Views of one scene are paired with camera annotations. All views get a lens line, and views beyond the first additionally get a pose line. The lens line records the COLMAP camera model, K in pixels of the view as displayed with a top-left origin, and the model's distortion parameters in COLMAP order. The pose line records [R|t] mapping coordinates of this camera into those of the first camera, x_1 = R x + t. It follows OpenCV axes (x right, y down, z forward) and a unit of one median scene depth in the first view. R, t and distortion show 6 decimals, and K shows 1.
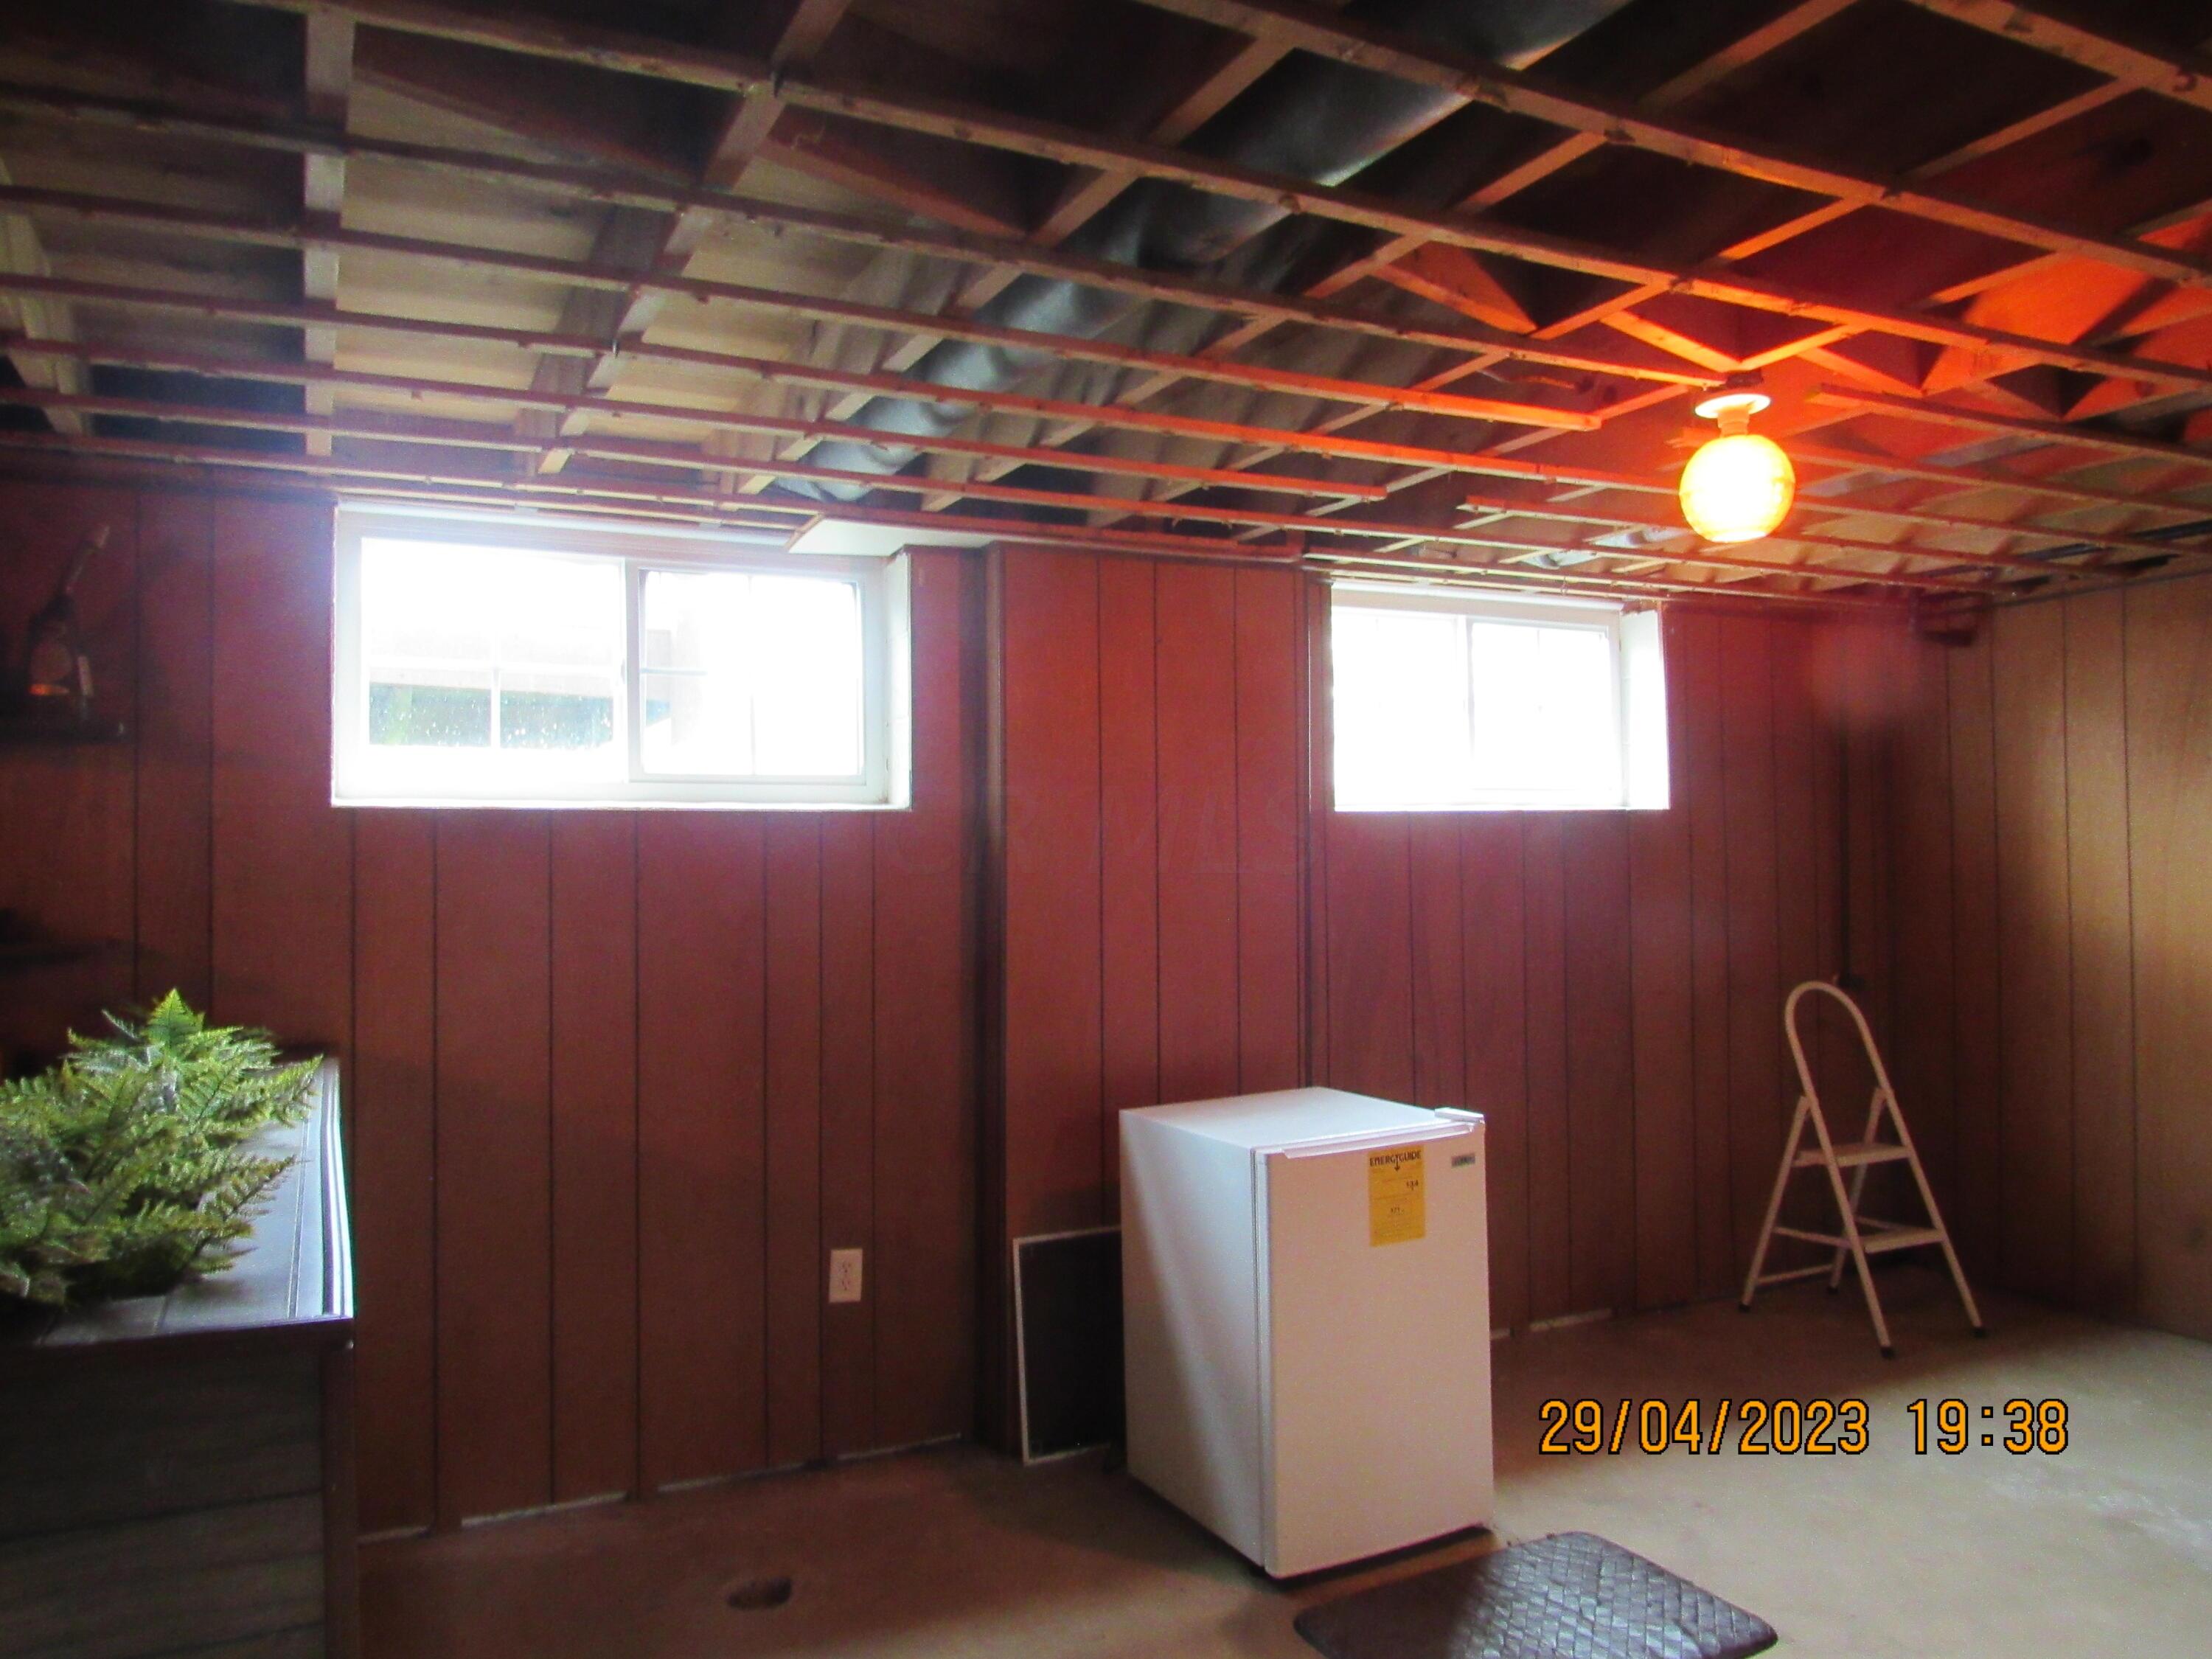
lens RADIAL K [[1568.5, 0, 1109.6], [0, 1568.5, 811.2], [0, 0, 1]] dist [-0.011977, 0.004407]
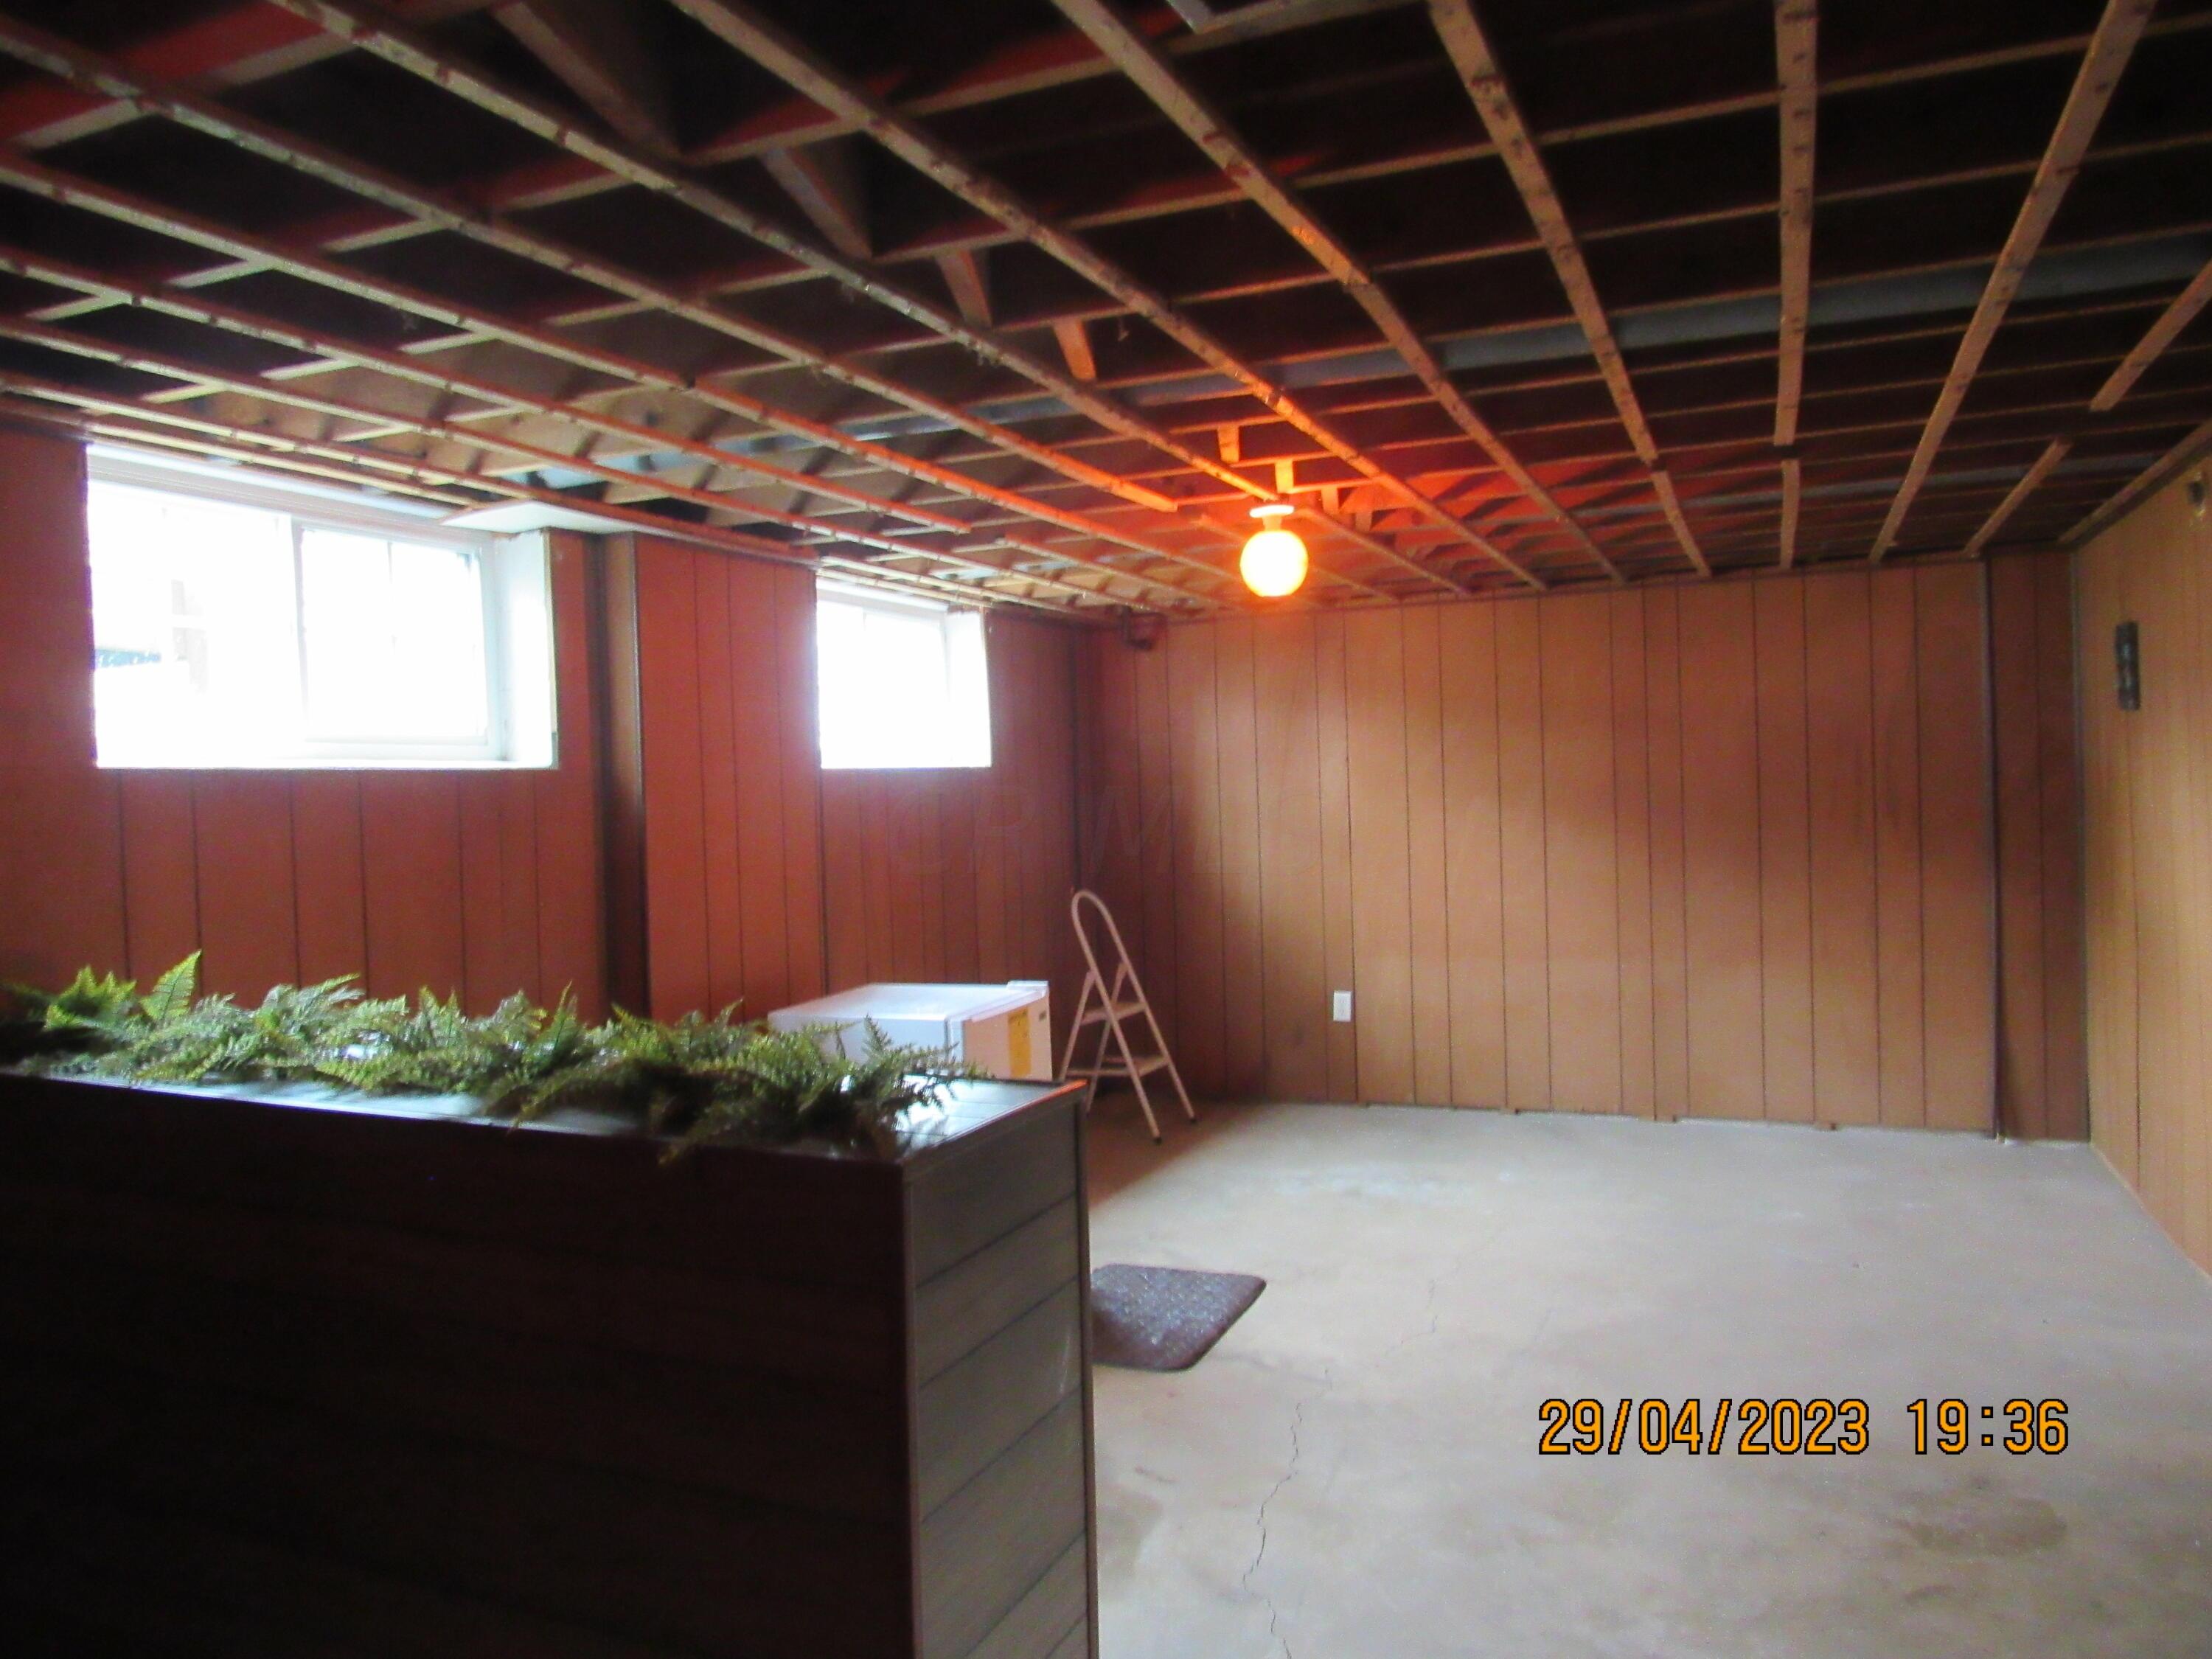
lens RADIAL K [[1568.5, 0, 1110.2], [0, 1568.5, 832.2], [0, 0, 1]] dist [-0.011977, 0.004407]
pose [[0.766021, -0.032660, 0.641985, -0.468963], [0.008277, 0.999127, 0.040954, 0.001045], [-0.642762, -0.026058, 0.765623, -0.078377]]
